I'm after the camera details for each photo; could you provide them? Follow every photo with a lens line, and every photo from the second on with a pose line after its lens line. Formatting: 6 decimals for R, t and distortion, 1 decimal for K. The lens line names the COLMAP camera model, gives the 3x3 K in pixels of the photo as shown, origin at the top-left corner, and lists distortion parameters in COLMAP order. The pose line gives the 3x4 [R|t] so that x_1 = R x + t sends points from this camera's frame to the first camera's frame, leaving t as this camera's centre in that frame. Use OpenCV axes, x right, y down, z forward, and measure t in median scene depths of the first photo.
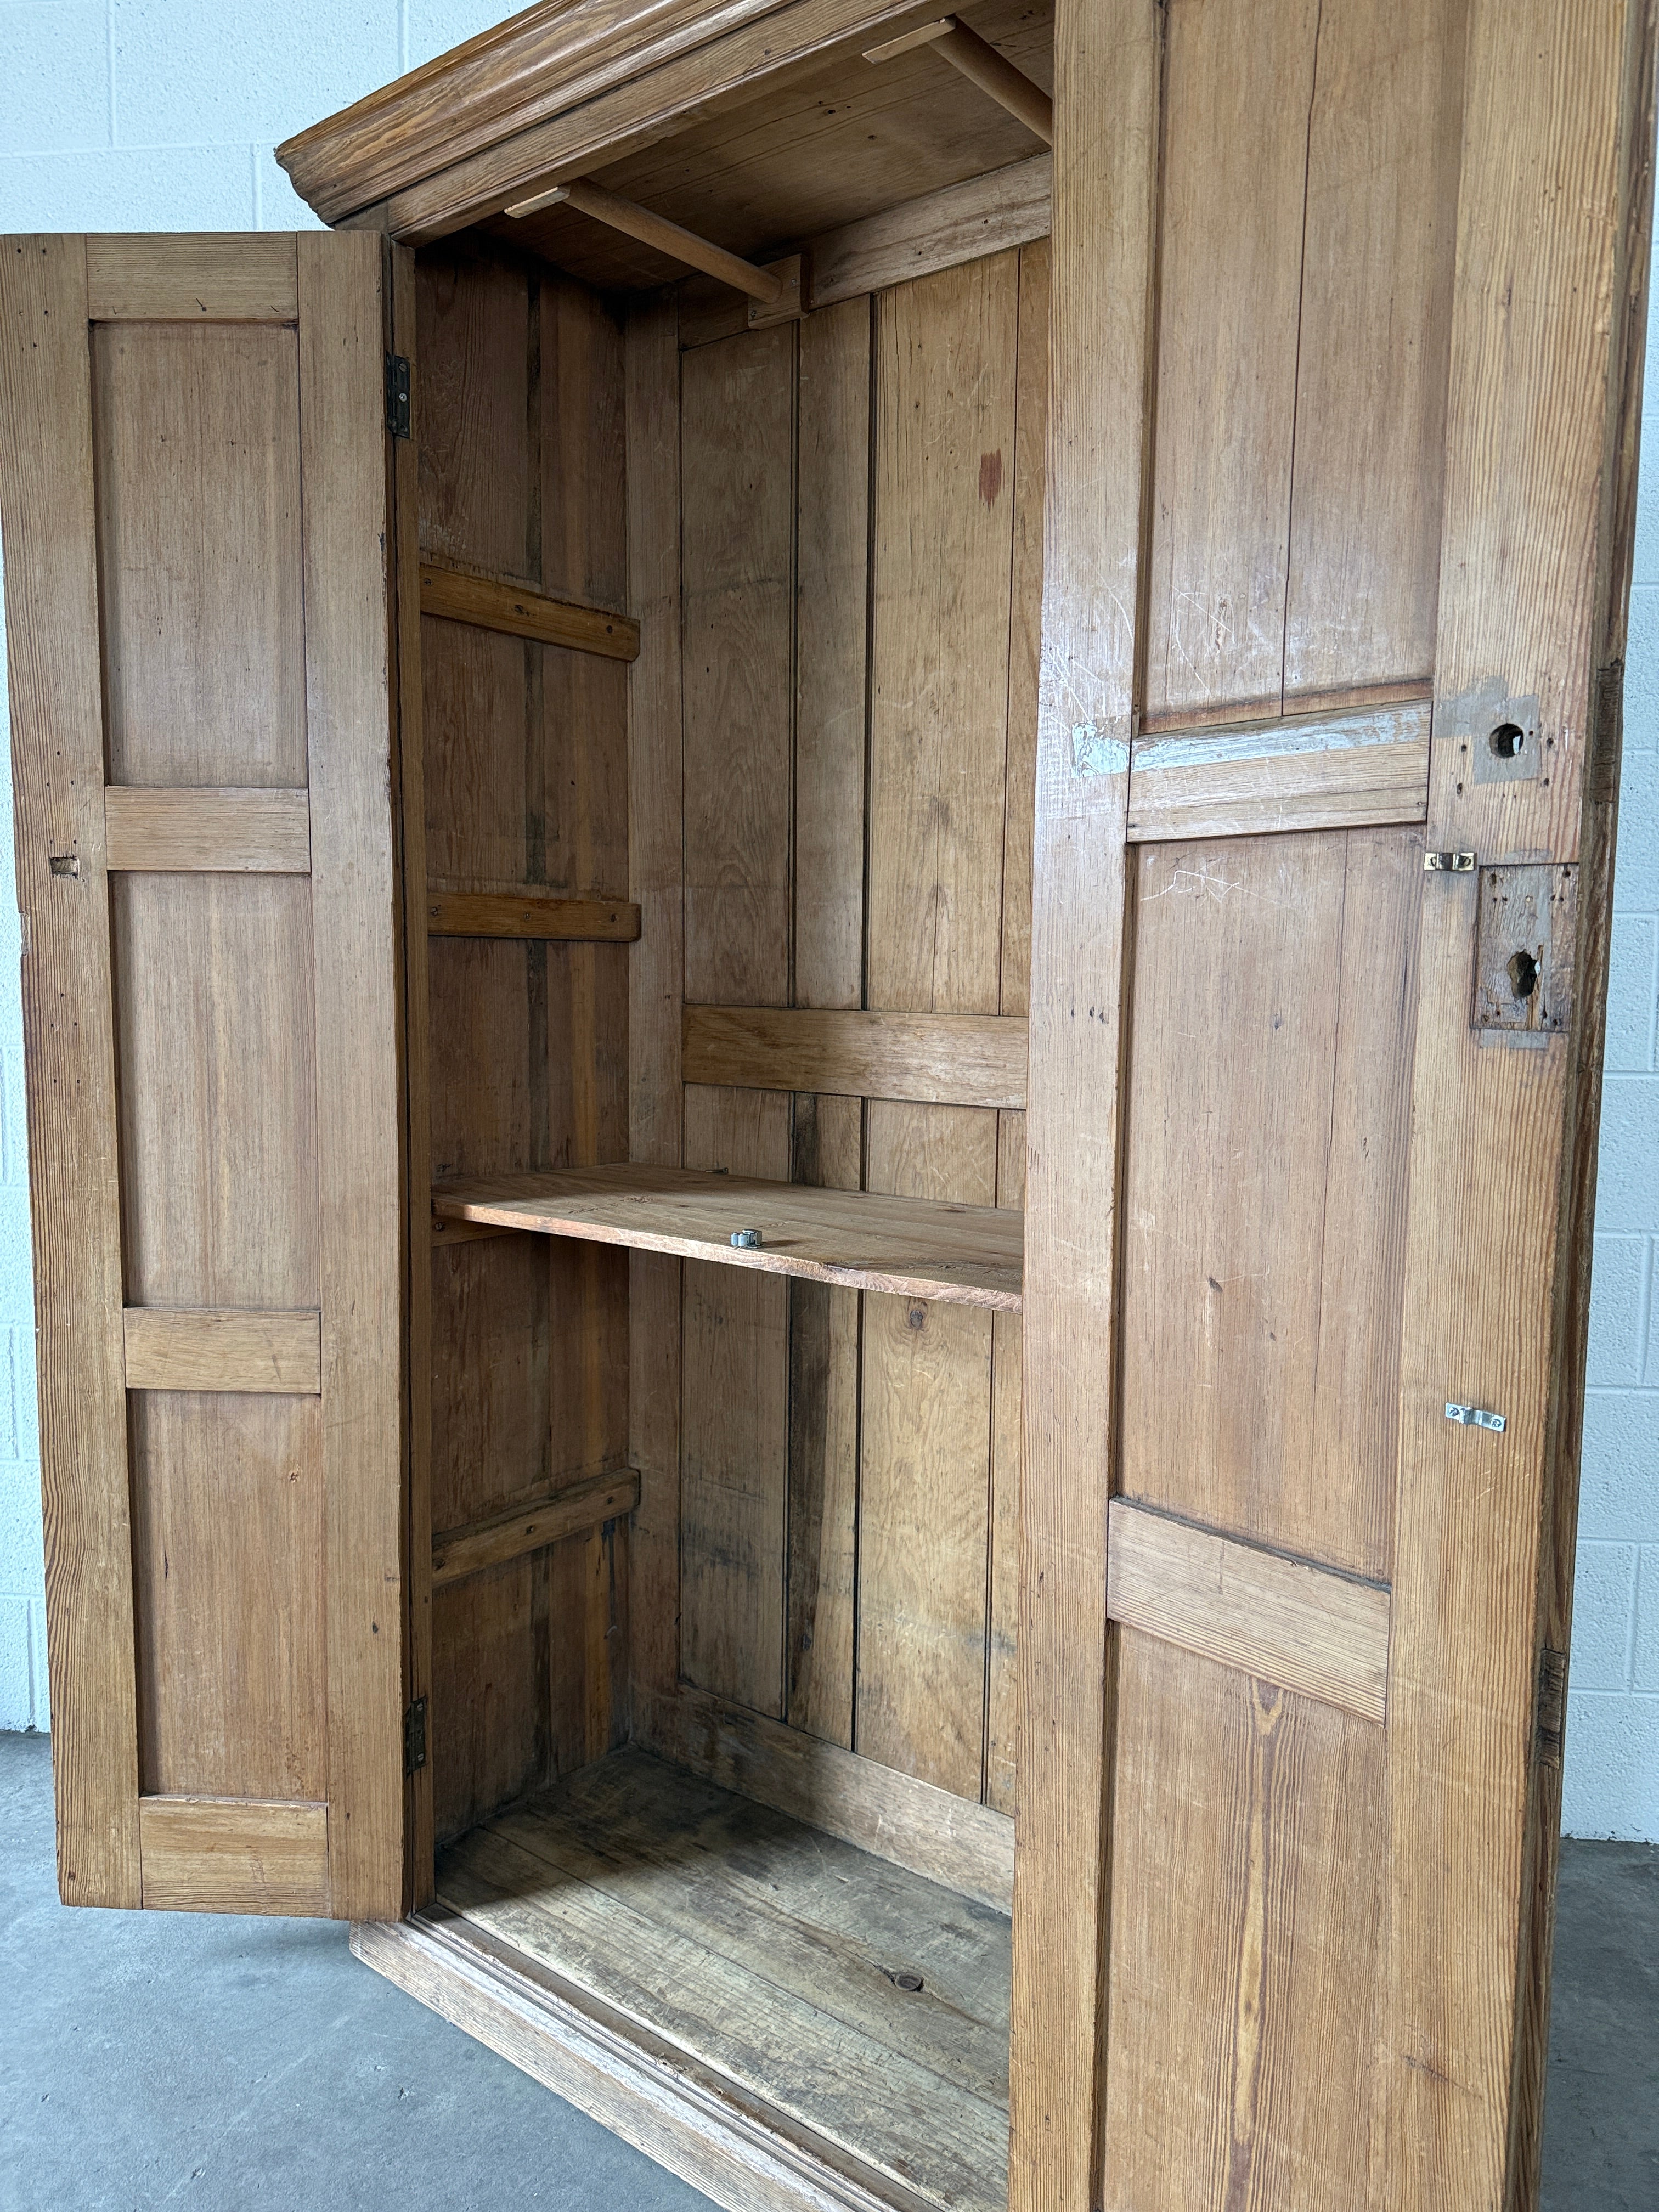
lens RADIAL K [[1556.0, 0, 835.1], [0, 1556.0, 1101.6], [0, 0, 1]] dist [0.045808, -0.060225]
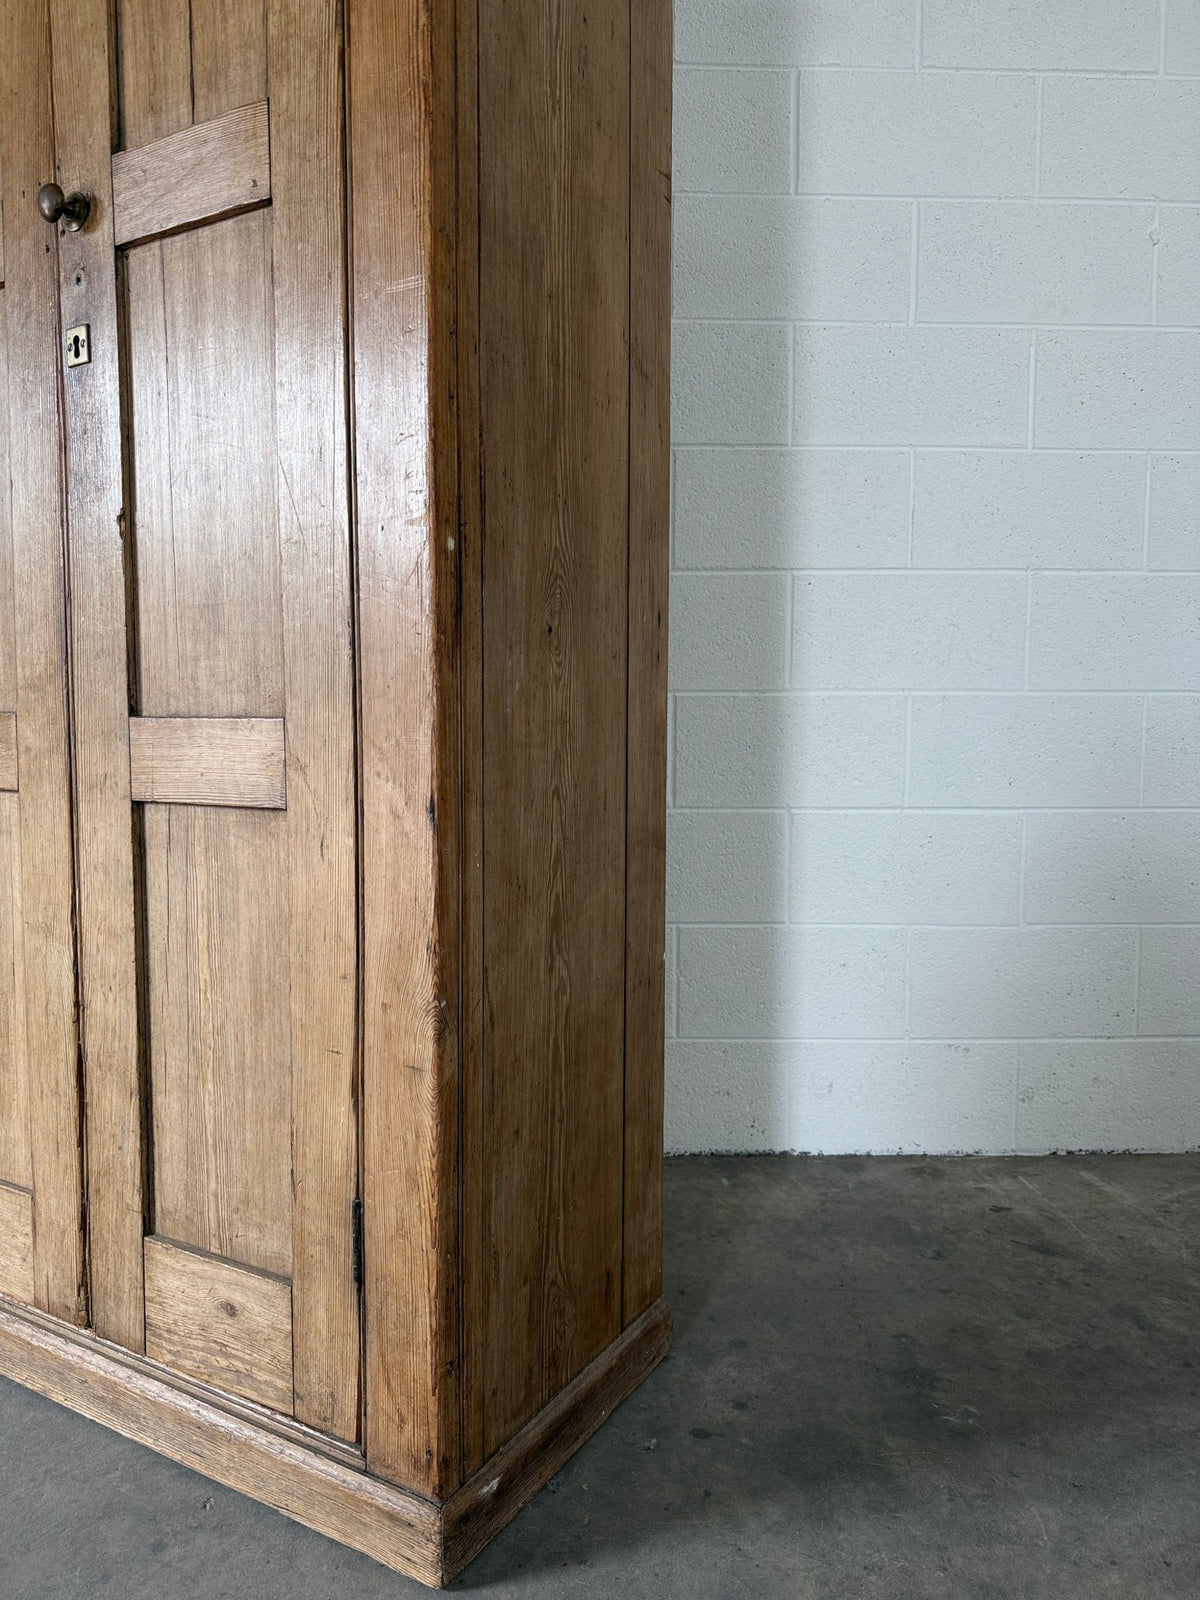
lens RADIAL K [[1125.5, 0, 609.1], [0, 1125.5, 804.8], [0, 0, 1]] dist [0.045808, -0.060225]
pose [[0.988410, -0.019333, 0.150575, 0.136198], [0.020625, 0.999763, -0.007028, 0.213326], [-0.150404, 0.010052, 0.988574, 0.099019]]
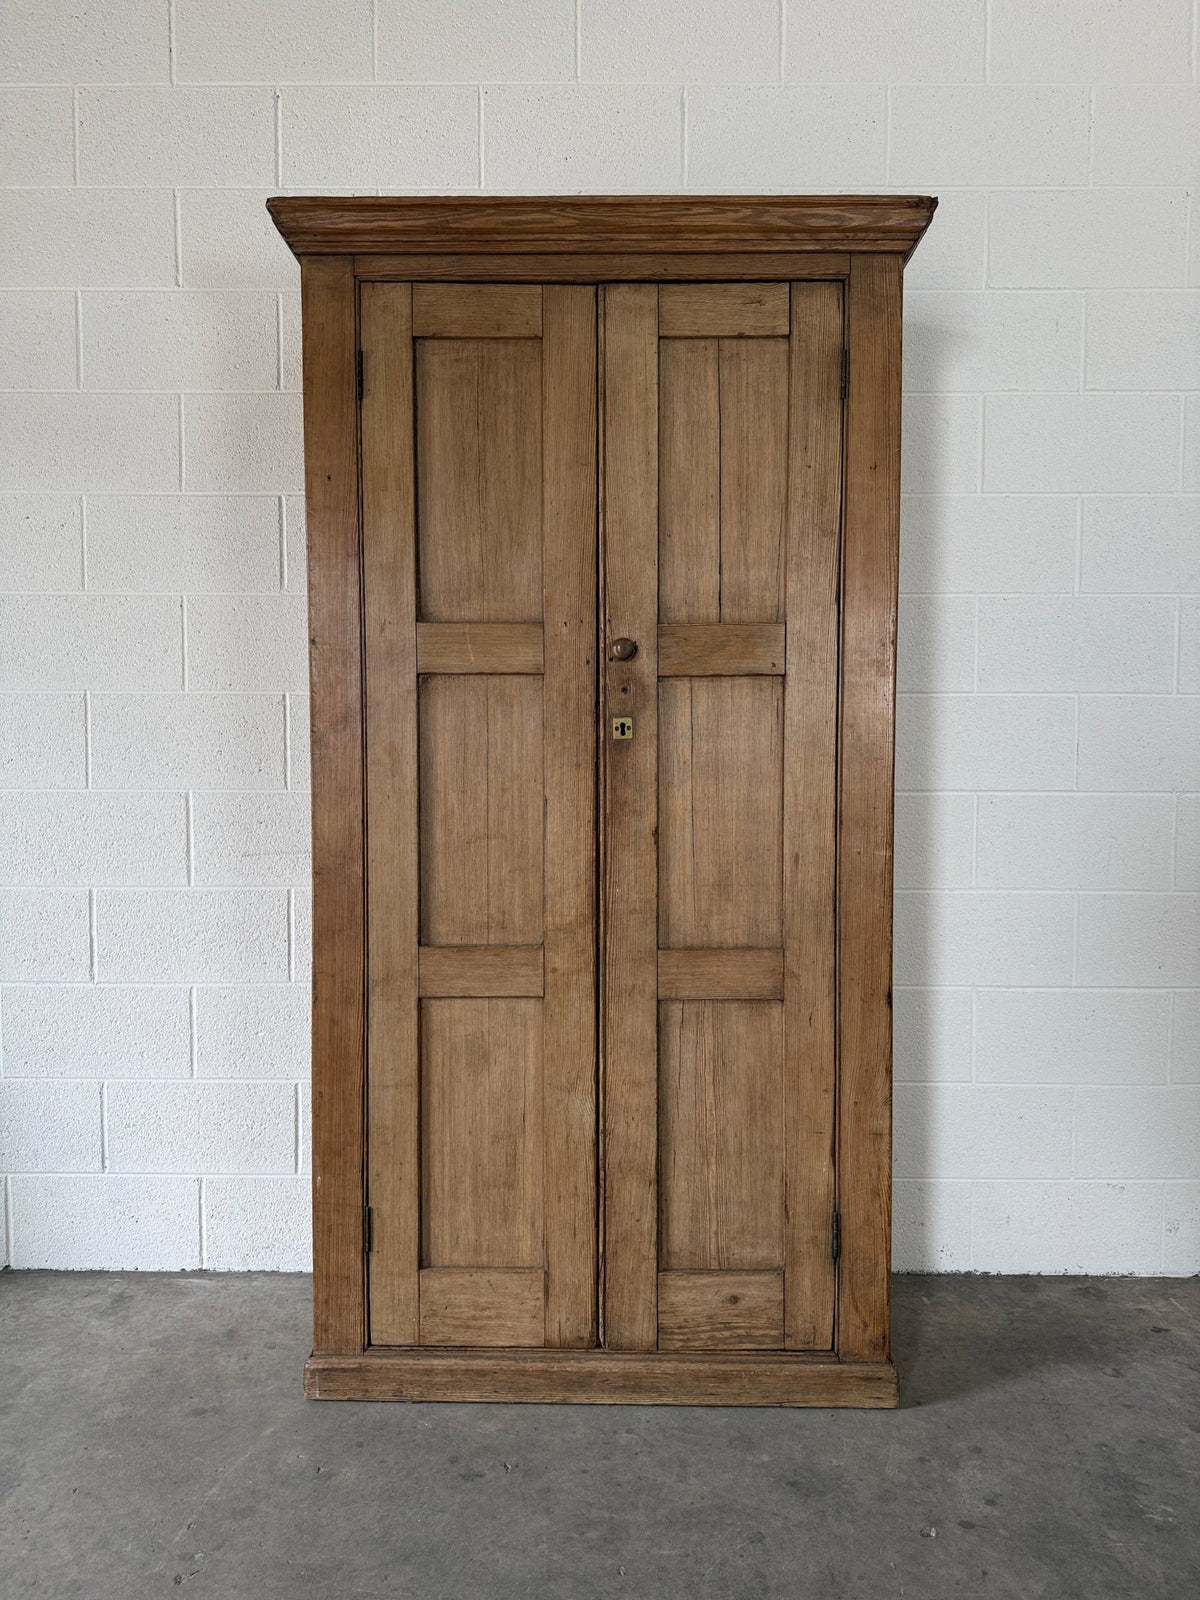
lens RADIAL K [[1125.5, 0, 611.5], [0, 1125.5, 799.5], [0, 0, 1]] dist [0.045808, -0.060225]
pose [[0.790014, -0.036742, 0.611986, -0.750899], [0.062954, 0.997788, -0.021362, 0.022818], [-0.609848, 0.055403, 0.790580, -0.047709]]
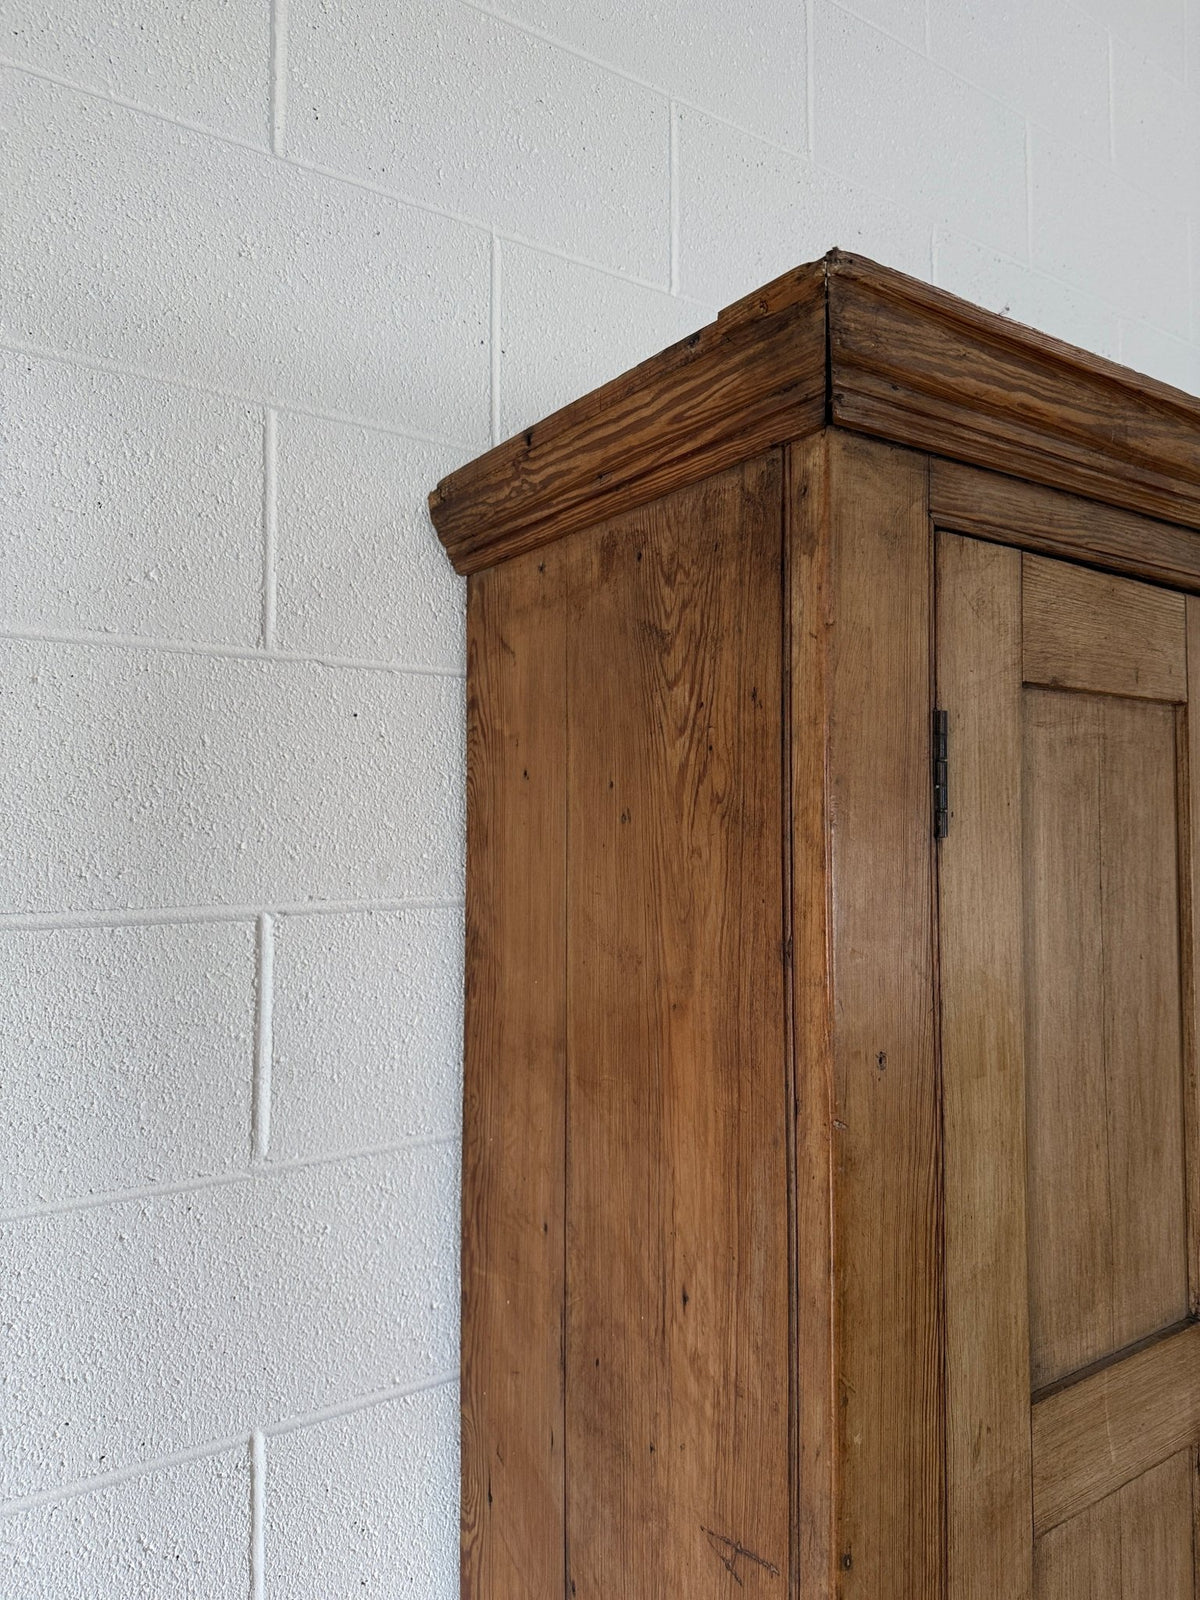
lens RADIAL K [[1125.5, 0, 613.4], [0, 1125.5, 808.5], [0, 0, 1]] dist [0.045808, -0.060225]
pose [[0.284722, 0.018293, 0.958436, -0.676068], [0.096026, 0.994245, -0.047503, -0.401072], [-0.953789, 0.105560, 0.281326, 0.933489]]
